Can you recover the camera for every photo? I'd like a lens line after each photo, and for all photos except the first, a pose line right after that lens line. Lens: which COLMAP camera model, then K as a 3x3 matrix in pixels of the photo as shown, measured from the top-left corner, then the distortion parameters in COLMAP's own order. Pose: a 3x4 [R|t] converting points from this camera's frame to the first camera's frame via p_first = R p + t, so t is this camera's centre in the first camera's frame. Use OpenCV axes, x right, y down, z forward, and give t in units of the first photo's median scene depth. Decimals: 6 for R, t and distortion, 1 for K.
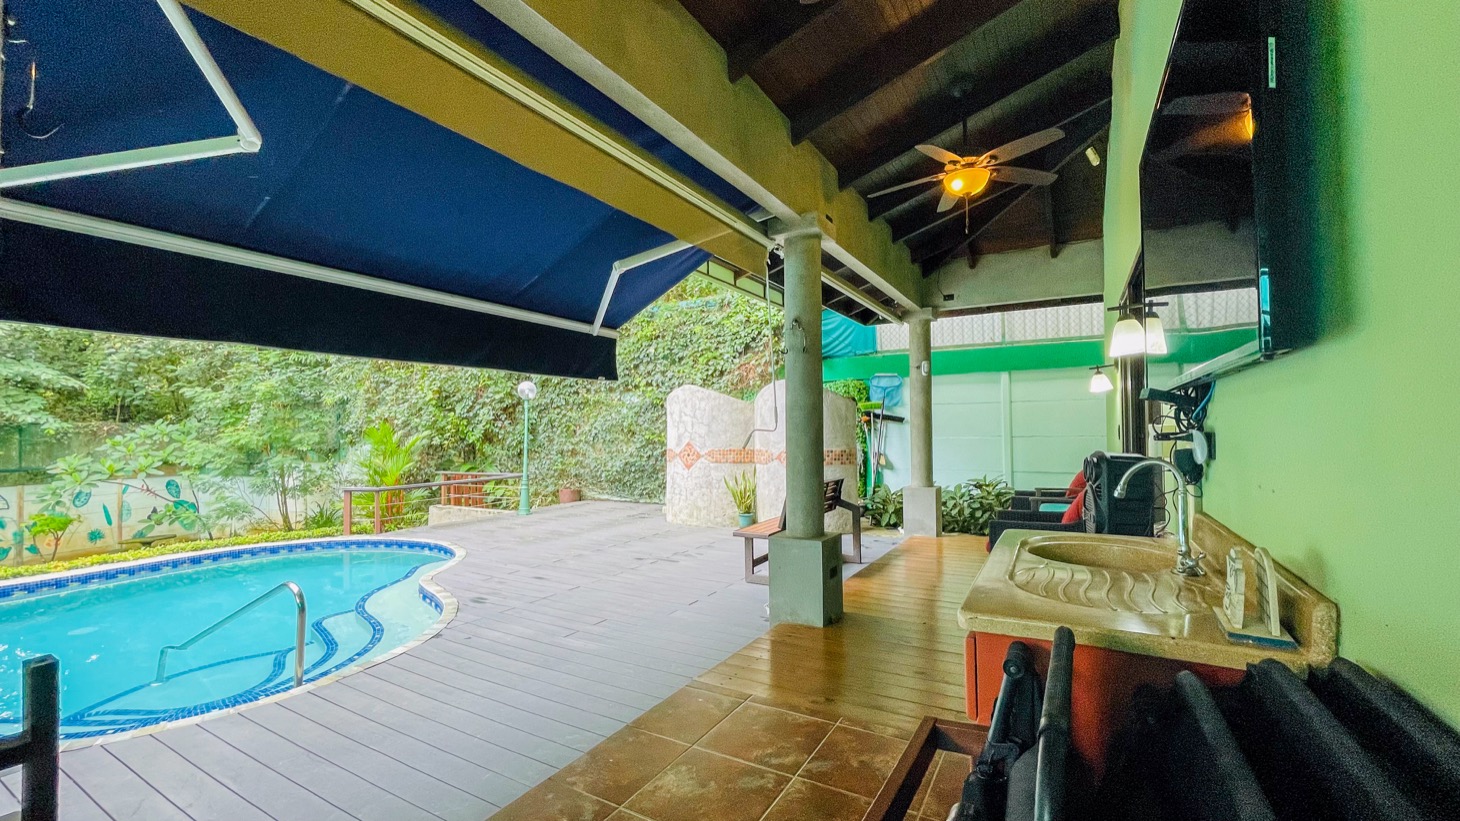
lens RADIAL K [[594.1, 0, 725.5], [0, 594.1, 417.8], [0, 0, 1]] dist [0.002154, 0.000416]
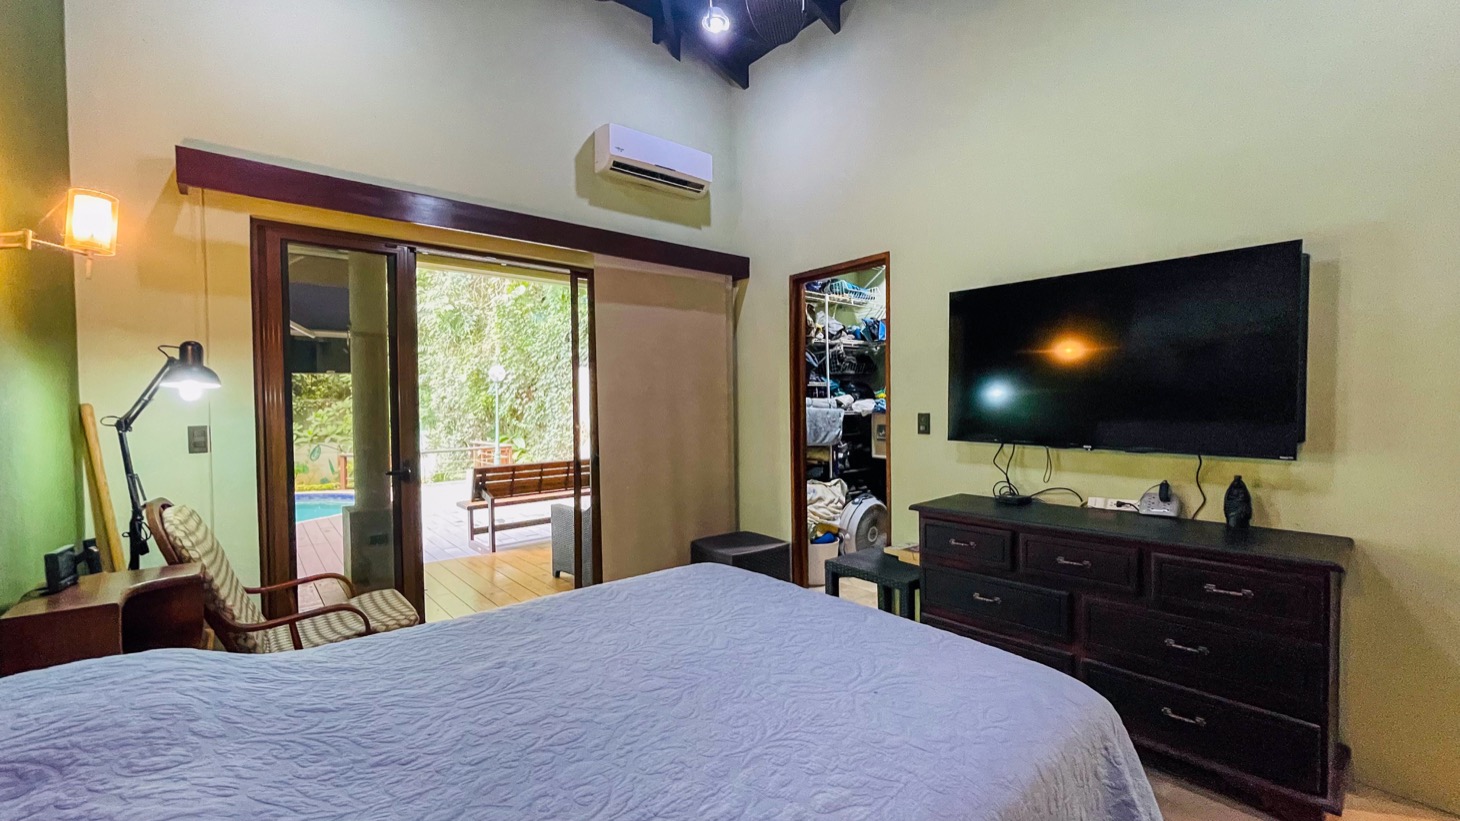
lens RADIAL K [[594.1, 0, 725.5], [0, 594.1, 417.8], [0, 0, 1]] dist [0.002154, 0.000416]
pose [[0.936741, 0.007722, -0.349938, 0.602505], [0.010551, 0.998679, 0.050281, -0.016942], [0.349864, -0.050792, 0.935423, 0.079900]]
